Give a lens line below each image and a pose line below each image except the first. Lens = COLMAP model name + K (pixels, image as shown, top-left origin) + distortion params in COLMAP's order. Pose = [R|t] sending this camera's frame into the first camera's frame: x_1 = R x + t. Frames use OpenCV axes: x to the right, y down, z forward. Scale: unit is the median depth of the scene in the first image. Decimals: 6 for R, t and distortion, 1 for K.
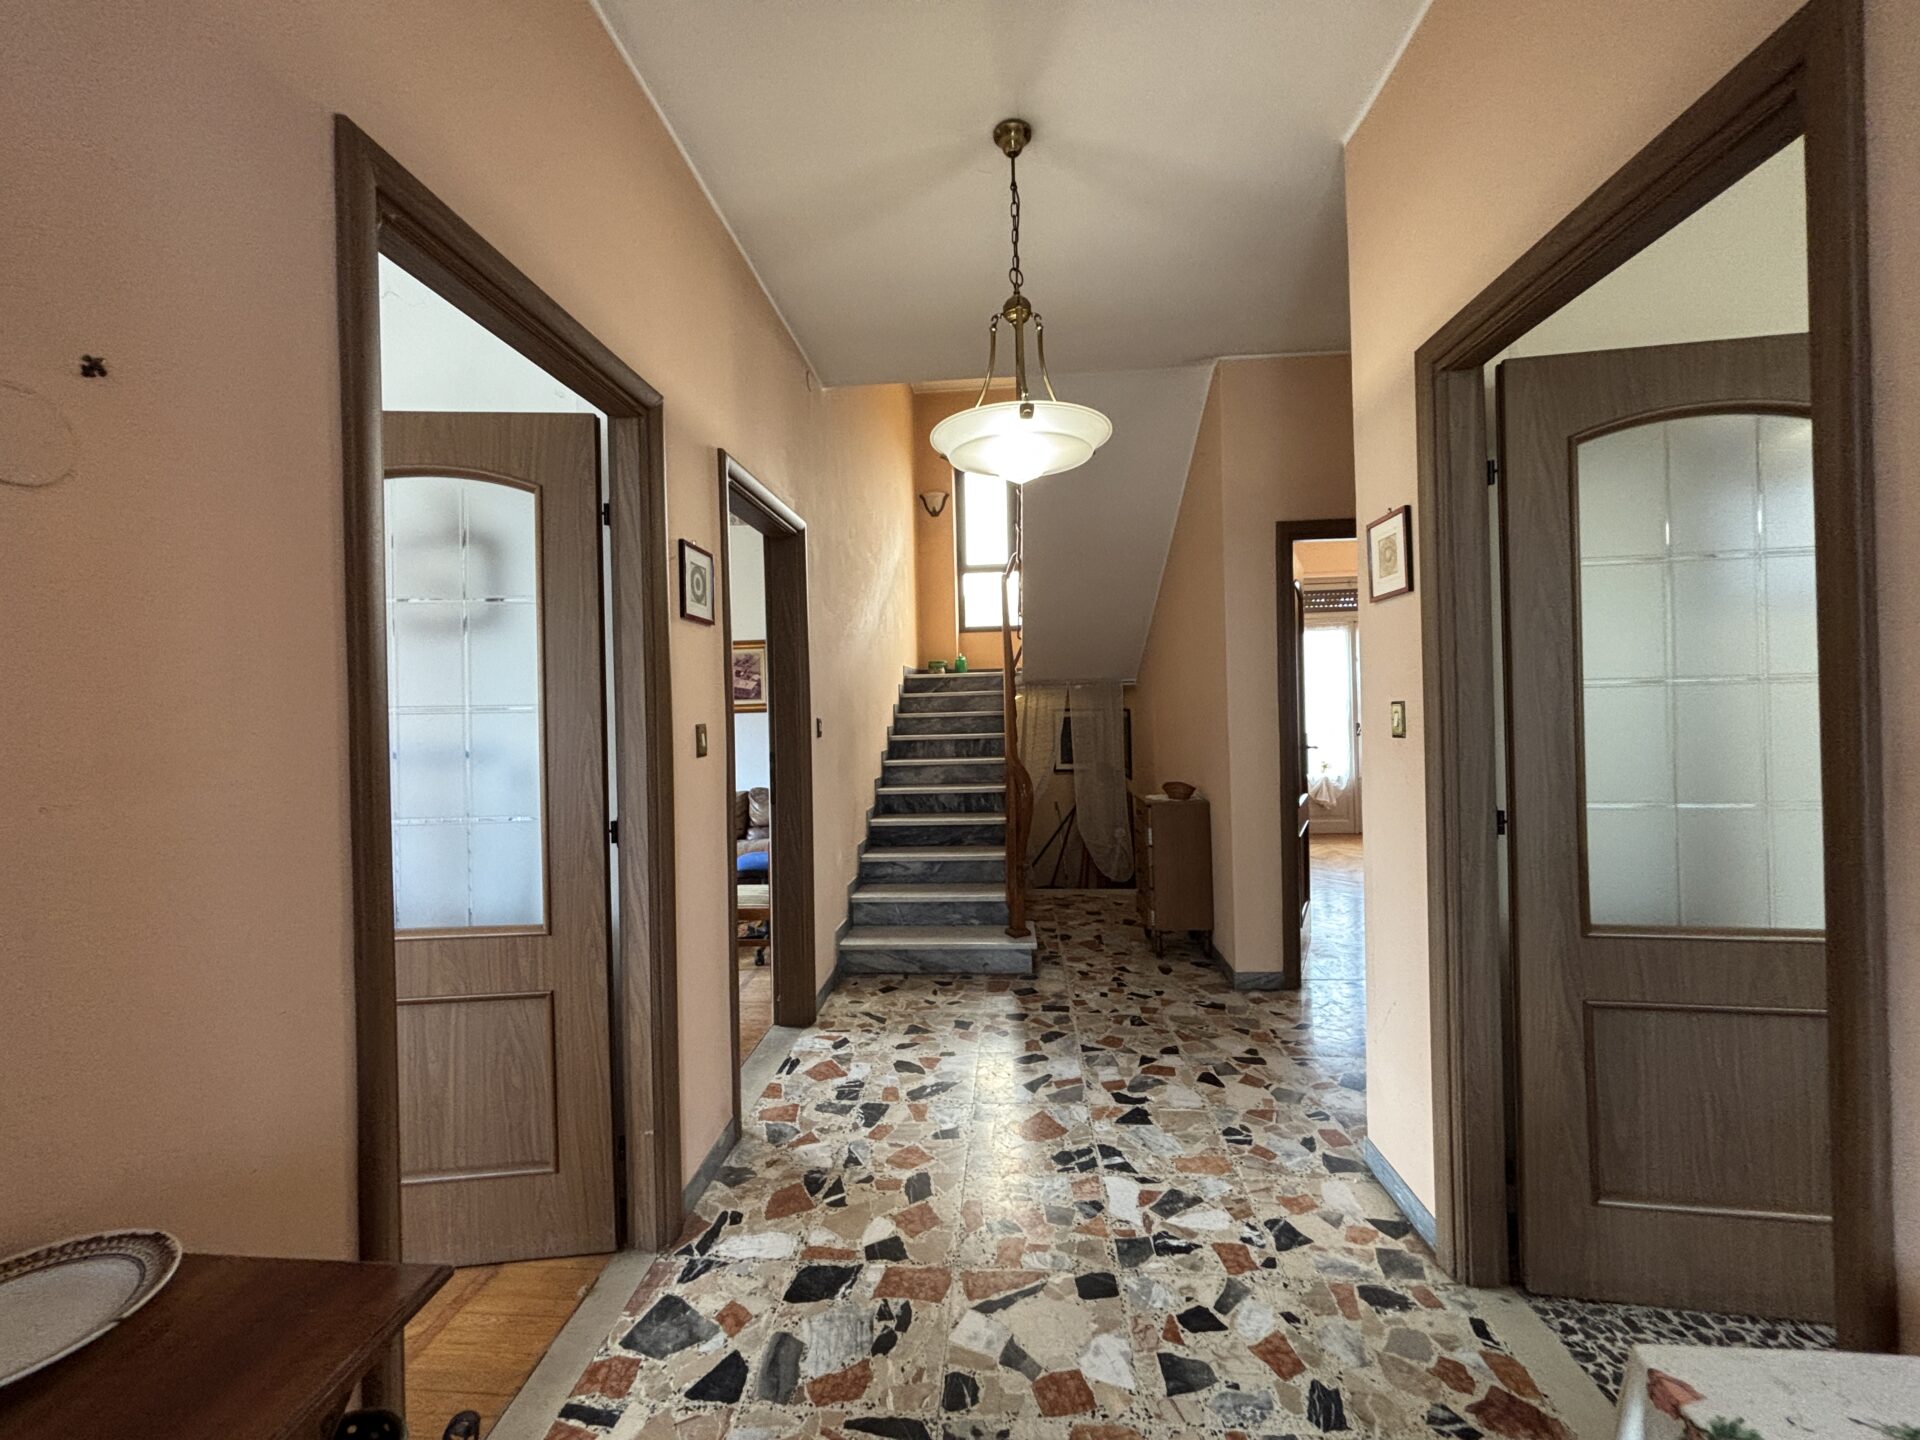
lens RADIAL K [[771.9, 0, 957.8], [0, 771.9, 704.2], [0, 0, 1]] dist [-0.001311, 0.000010]
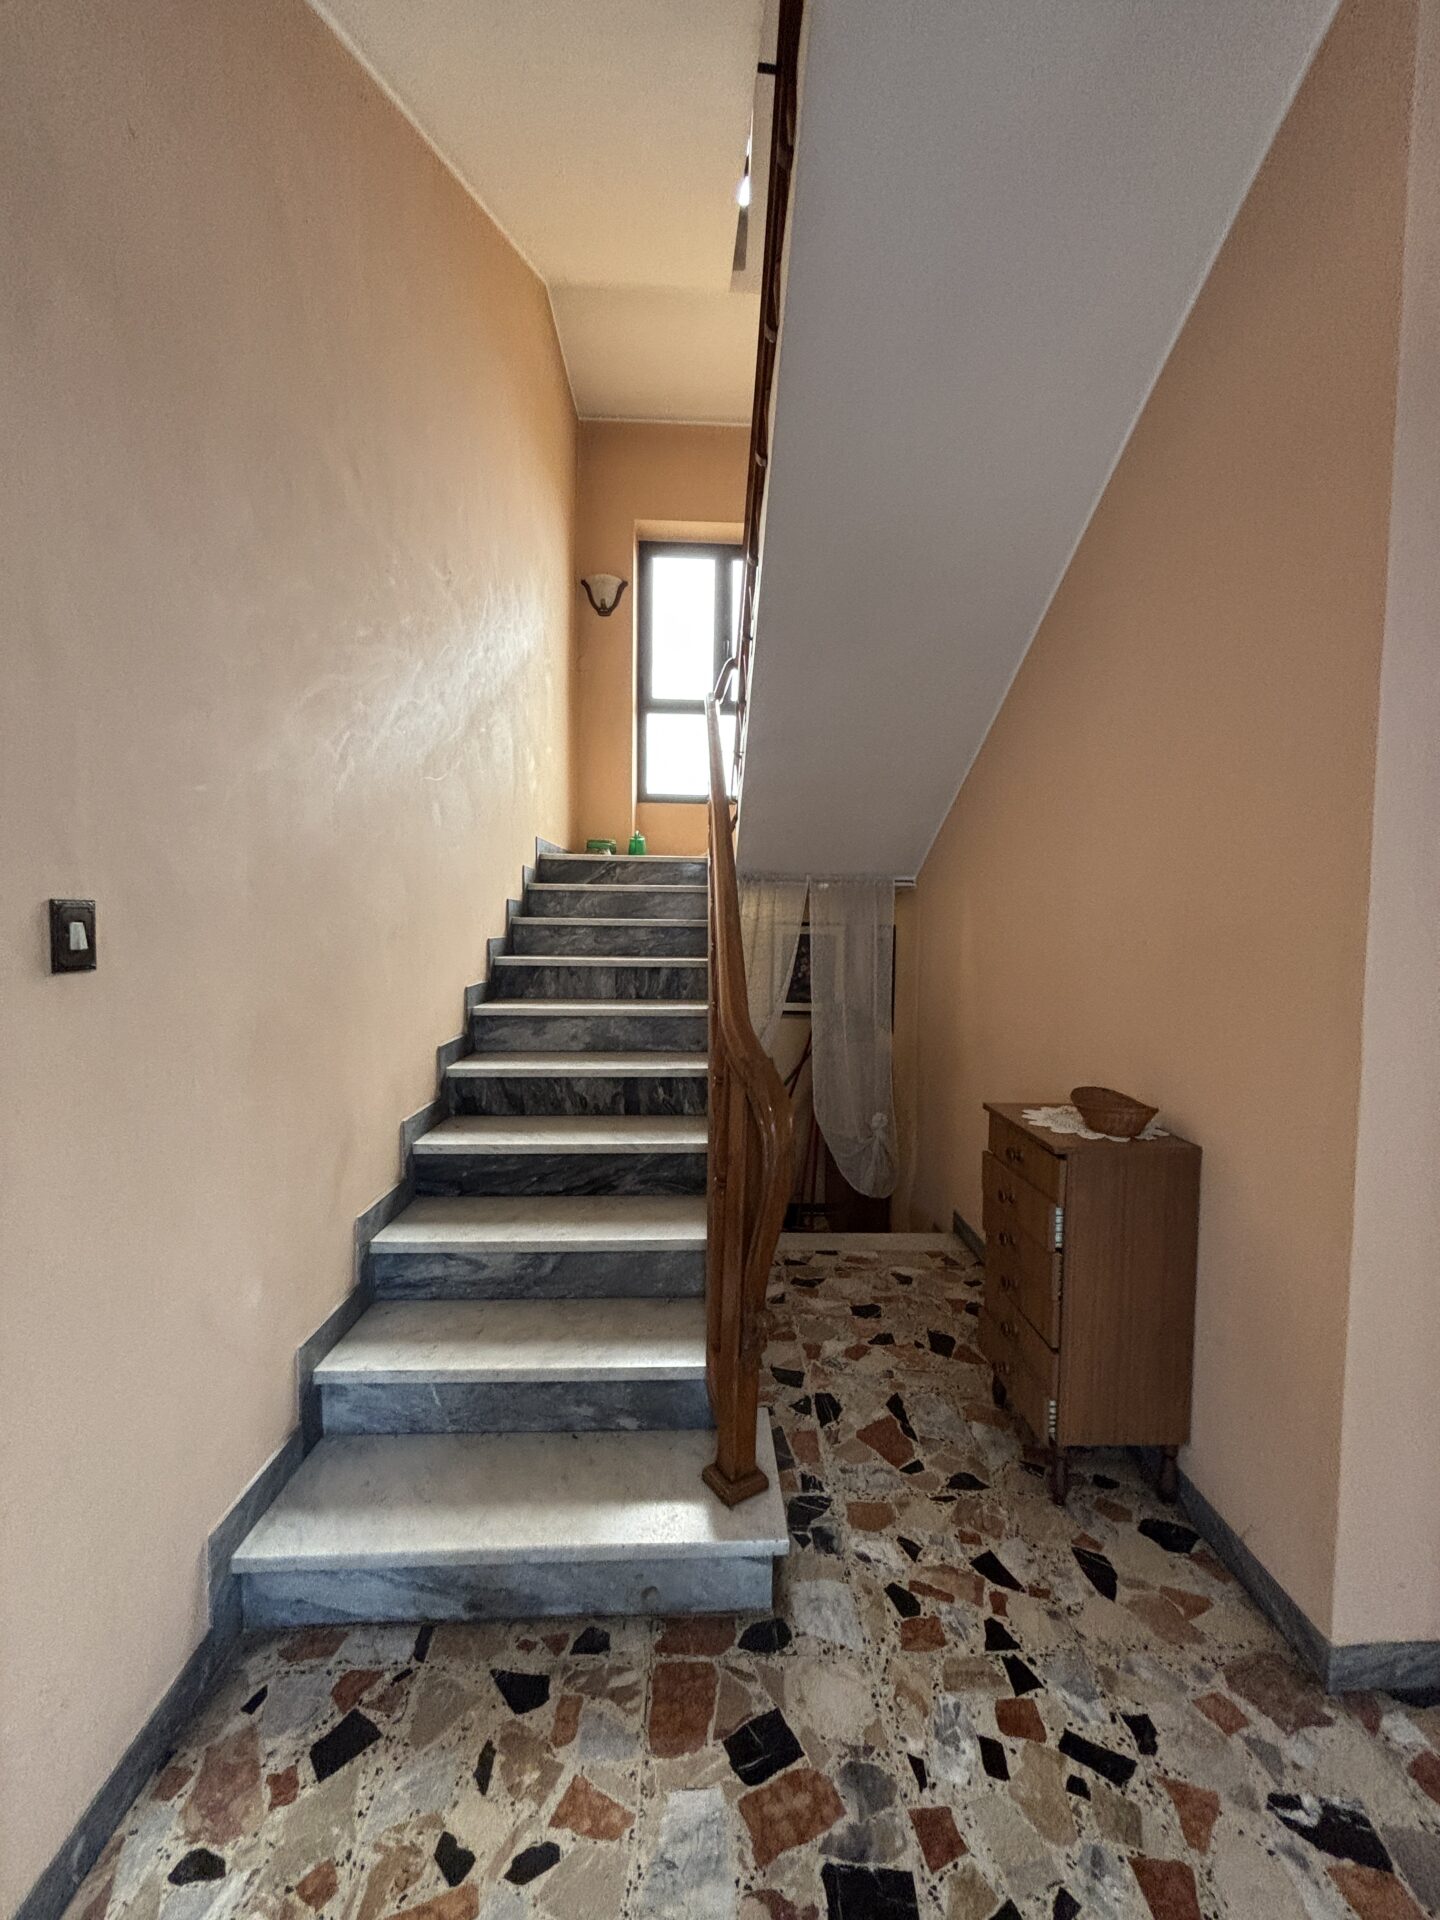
lens RADIAL K [[771.9, 0, 720.0], [0, 771.9, 960.0], [0, 0, 1]] dist [-0.001311, 0.000010]
pose [[0.994612, 0.033572, 0.098080, 0.017576], [-0.038593, 0.998015, 0.049757, 0.011091], [-0.096215, -0.053274, 0.993934, 0.475578]]
